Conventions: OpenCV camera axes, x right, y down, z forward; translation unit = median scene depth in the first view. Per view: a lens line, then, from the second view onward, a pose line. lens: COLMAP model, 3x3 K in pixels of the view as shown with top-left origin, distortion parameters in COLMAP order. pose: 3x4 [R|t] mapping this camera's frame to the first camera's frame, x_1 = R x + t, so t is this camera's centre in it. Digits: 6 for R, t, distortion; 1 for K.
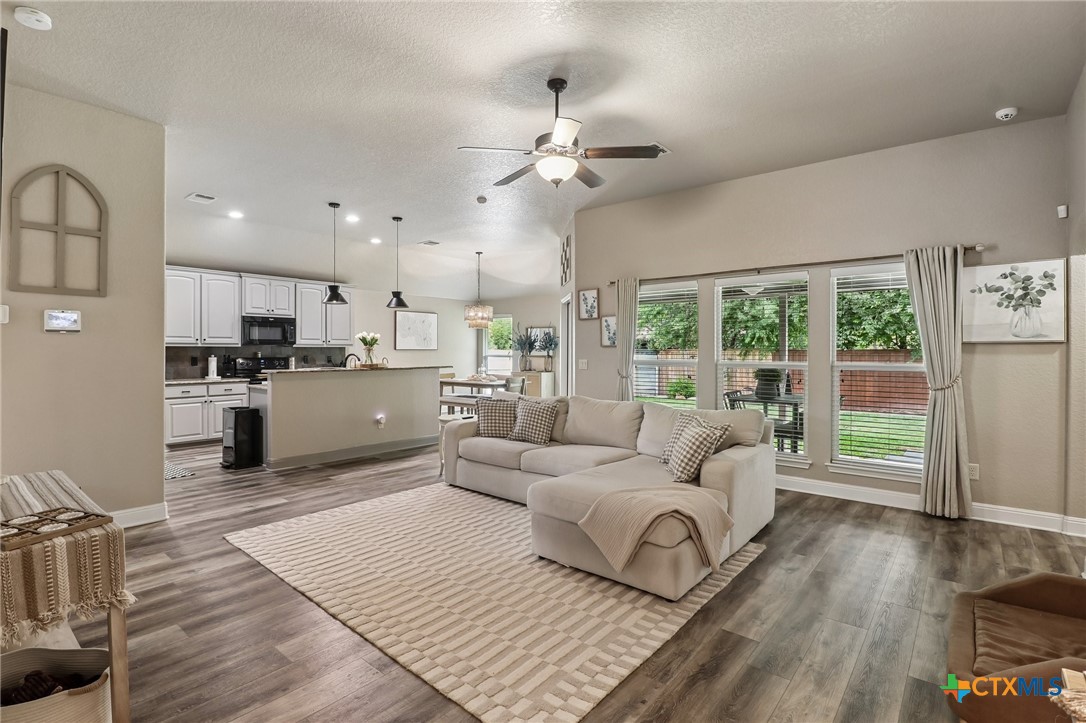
lens RADIAL K [[524.4, 0, 543.3], [0, 524.4, 347.9], [0, 0, 1]] dist [-0.001062, -0.000182]
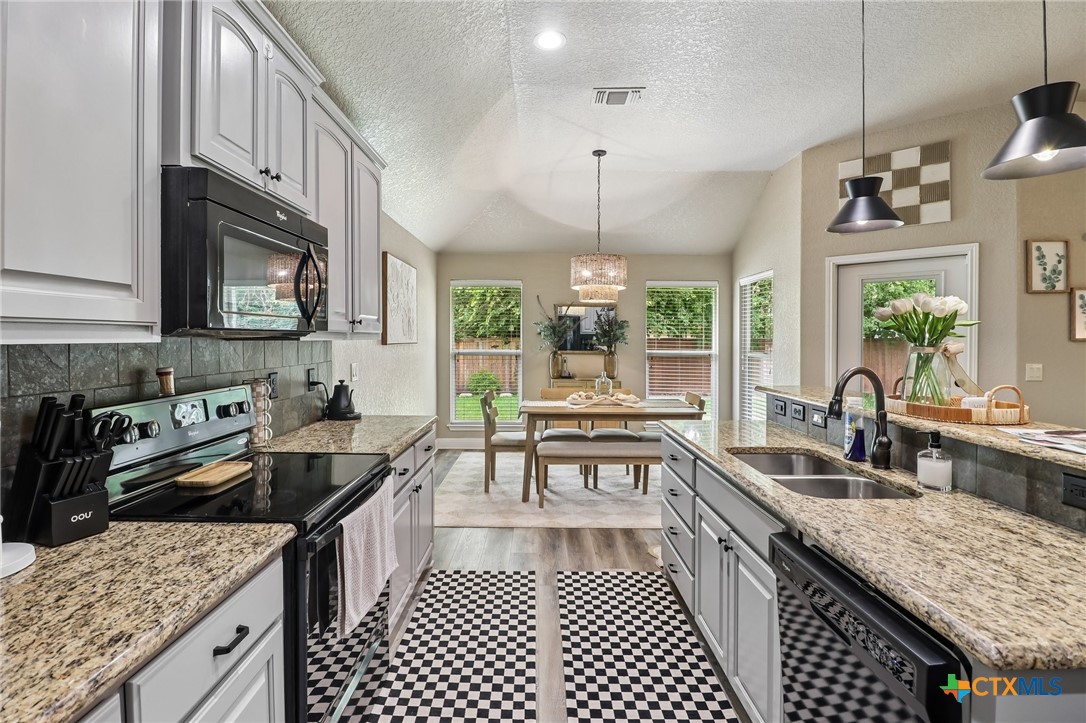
lens RADIAL K [[524.4, 0, 543.3], [0, 524.4, 347.9], [0, 0, 1]] dist [-0.001062, -0.000182]
pose [[0.761958, -0.012382, 0.647508, -0.696217], [-0.000856, 0.999797, 0.020126, -0.005653], [-0.647625, -0.015889, 0.761793, 0.915018]]
